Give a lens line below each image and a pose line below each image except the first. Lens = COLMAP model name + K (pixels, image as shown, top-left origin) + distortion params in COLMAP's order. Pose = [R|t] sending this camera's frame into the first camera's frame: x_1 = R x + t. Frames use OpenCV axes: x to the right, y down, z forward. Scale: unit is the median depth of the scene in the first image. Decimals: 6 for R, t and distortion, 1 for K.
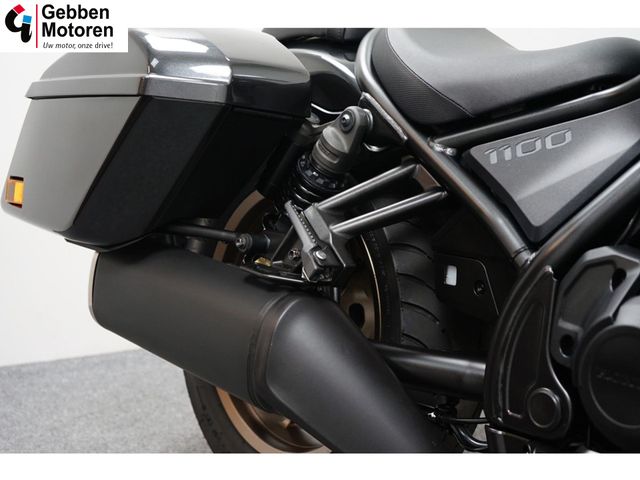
lens RADIAL K [[991.8, 0, 320.2], [0, 991.8, 243.3], [0, 0, 1]] dist [-0.004711, 0.000000]
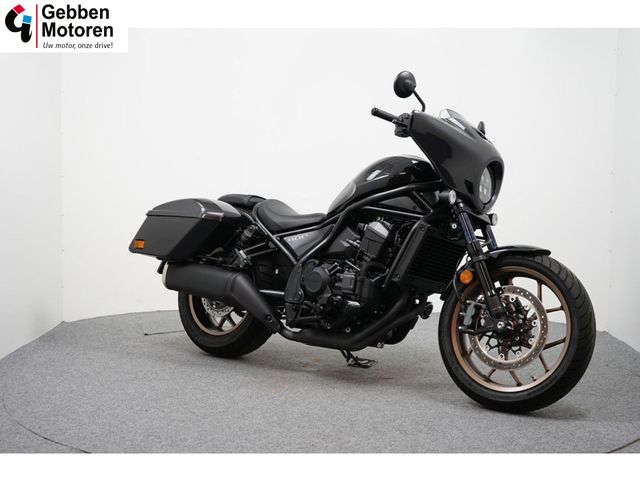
lens RADIAL K [[991.8, 0, 319.7], [0, 991.8, 239.9], [0, 0, 1]] dist [-0.004711, 0.000000]
pose [[0.974805, 0.071435, 0.211312, -0.504615], [-0.042390, 0.989396, -0.138922, 0.424012], [-0.218995, 0.126465, 0.967496, -2.657063]]
